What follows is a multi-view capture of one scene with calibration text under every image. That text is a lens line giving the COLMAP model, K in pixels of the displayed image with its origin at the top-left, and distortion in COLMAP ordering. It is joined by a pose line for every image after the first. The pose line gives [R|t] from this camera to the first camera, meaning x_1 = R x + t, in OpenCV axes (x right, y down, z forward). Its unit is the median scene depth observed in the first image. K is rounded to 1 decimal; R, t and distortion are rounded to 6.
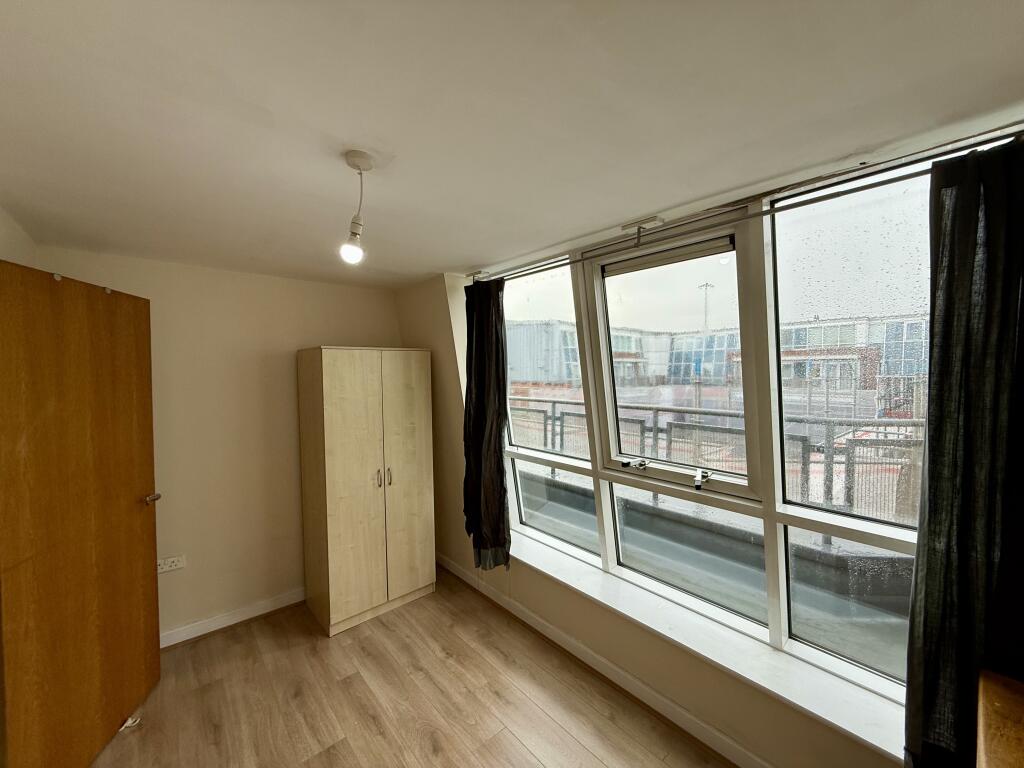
lens RADIAL K [[406.7, 0, 508.4], [0, 406.7, 384.2], [0, 0, 1]] dist [-0.000393, 0.000614]
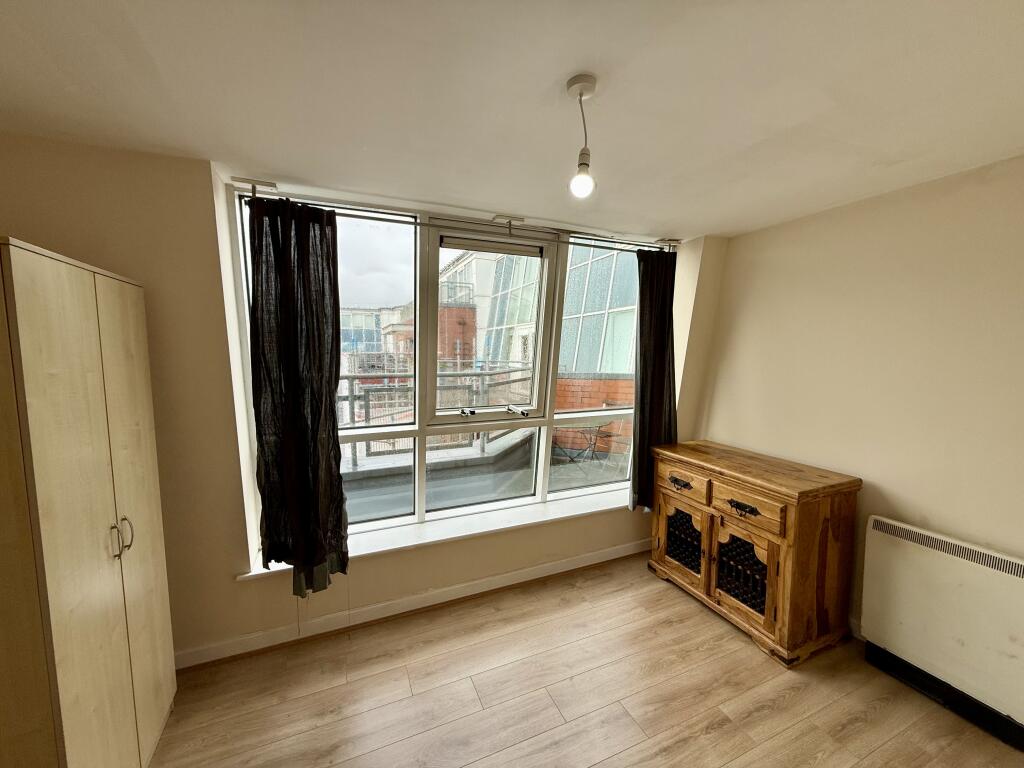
lens RADIAL K [[406.7, 0, 510.0], [0, 406.7, 385.9], [0, 0, 1]] dist [-0.000393, 0.000614]
pose [[0.299490, -0.078824, 0.950838, -0.786569], [0.031185, 0.996858, 0.072817, 0.032487], [-0.953590, 0.007844, 0.301007, 0.516090]]
